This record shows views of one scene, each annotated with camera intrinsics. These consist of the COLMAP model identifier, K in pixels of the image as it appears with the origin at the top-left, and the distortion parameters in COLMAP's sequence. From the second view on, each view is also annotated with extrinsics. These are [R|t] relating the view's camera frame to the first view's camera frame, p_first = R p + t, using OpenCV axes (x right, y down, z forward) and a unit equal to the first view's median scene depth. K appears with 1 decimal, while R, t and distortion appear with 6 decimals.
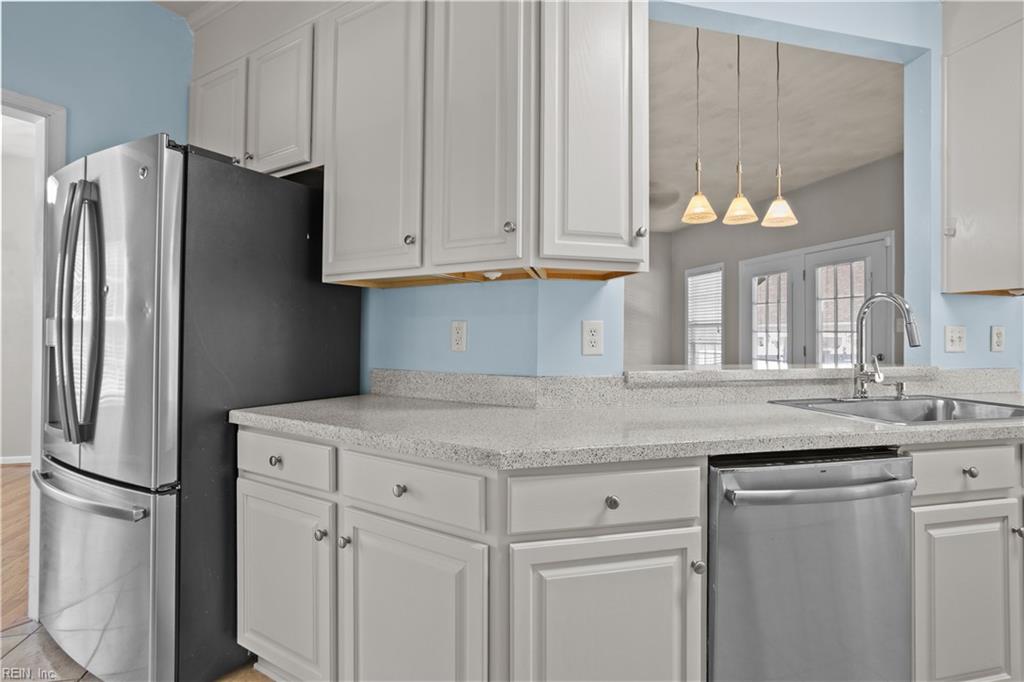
lens RADIAL K [[524.3, 0, 506.4], [0, 524.3, 337.3], [0, 0, 1]] dist [-0.024052, 0.013685]
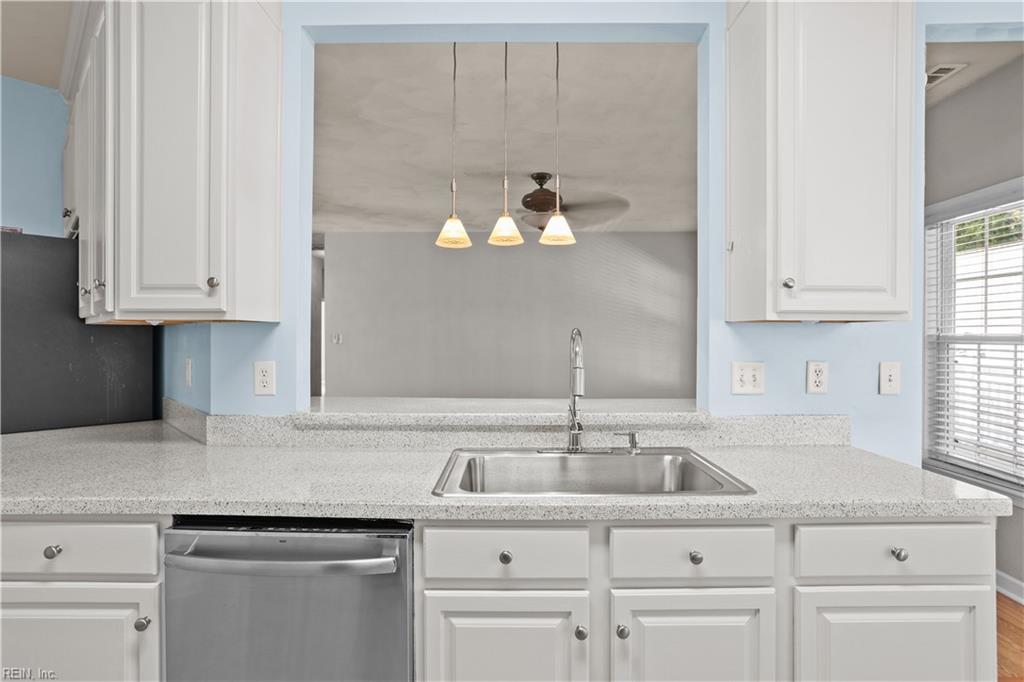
lens RADIAL K [[524.3, 0, 510.0], [0, 524.3, 345.3], [0, 0, 1]] dist [-0.024052, 0.013685]
pose [[0.959765, -0.003910, -0.280776, 1.086447], [0.007979, 0.999879, 0.013350, -0.087750], [0.280690, -0.015053, 0.959680, 0.195188]]
